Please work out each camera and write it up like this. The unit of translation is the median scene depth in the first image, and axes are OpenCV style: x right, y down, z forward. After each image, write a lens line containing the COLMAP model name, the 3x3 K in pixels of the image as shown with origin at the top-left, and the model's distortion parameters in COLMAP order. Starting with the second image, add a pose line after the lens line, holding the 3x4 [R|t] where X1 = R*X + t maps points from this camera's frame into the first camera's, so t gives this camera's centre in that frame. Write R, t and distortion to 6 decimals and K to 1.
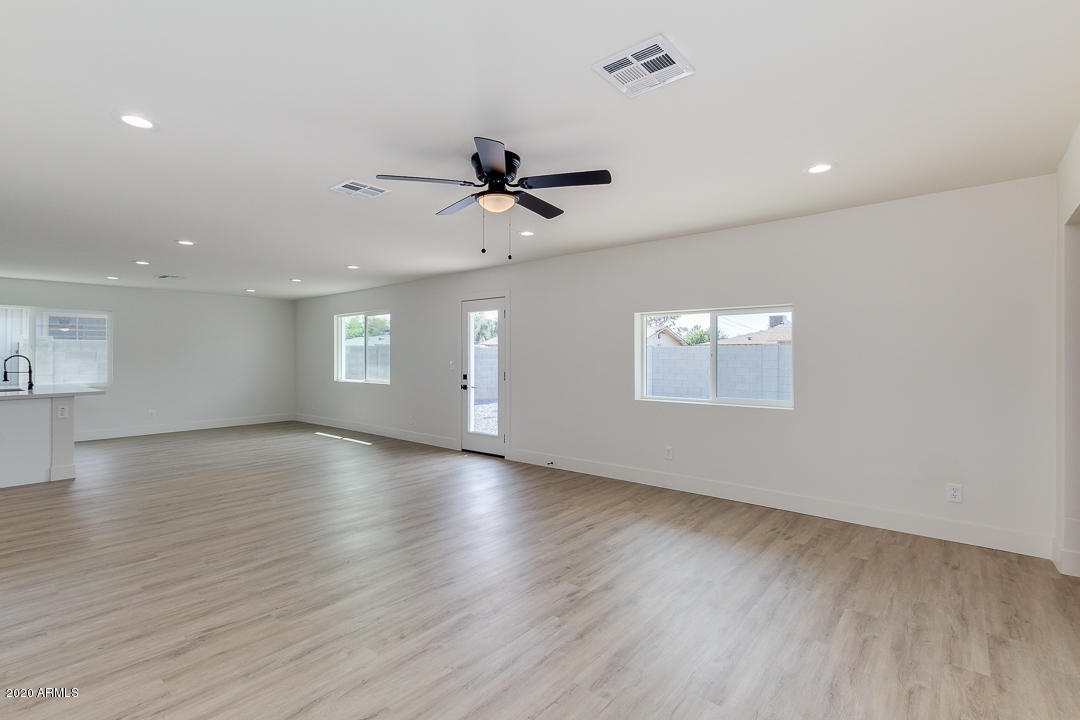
lens RADIAL K [[498.1, 0, 540.0], [0, 498.1, 360.0], [0, 0, 1]] dist [0.002713, -0.000862]
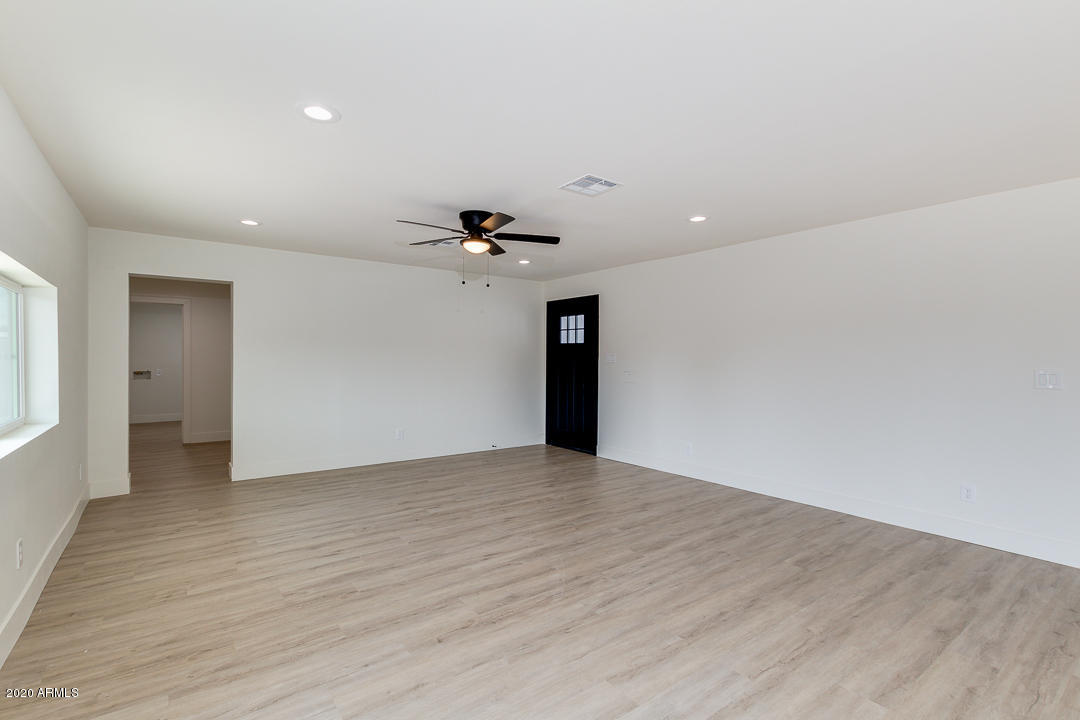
lens RADIAL K [[498.1, 0, 540.0], [0, 498.1, 360.0], [0, 0, 1]] dist [0.002713, -0.000862]
pose [[-0.973748, -0.005541, 0.227561, -0.505544], [-0.003856, 0.999962, 0.007850, -0.006034], [-0.227596, 0.006766, -0.973732, 2.028373]]
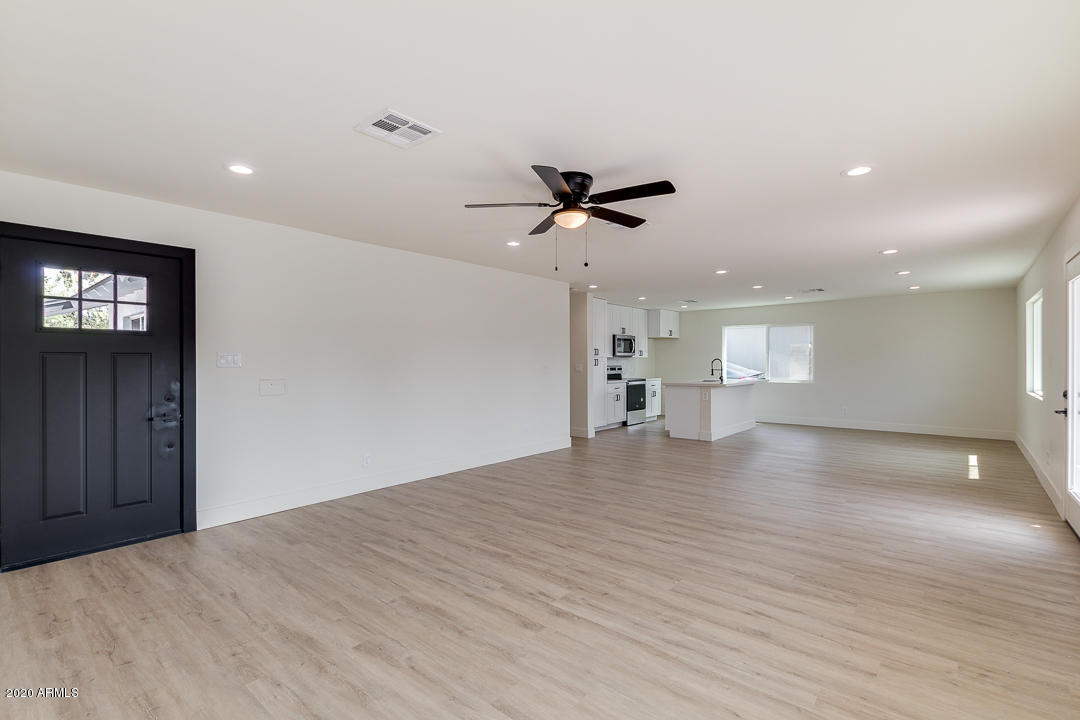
lens RADIAL K [[498.1, 0, 540.0], [0, 498.1, 360.0], [0, 0, 1]] dist [0.002713, -0.000862]
pose [[-0.006492, 0.001753, -0.999977, 0.891140], [-0.004891, 0.999986, 0.001785, -0.005584], [0.999967, 0.004902, -0.006483, 0.826786]]
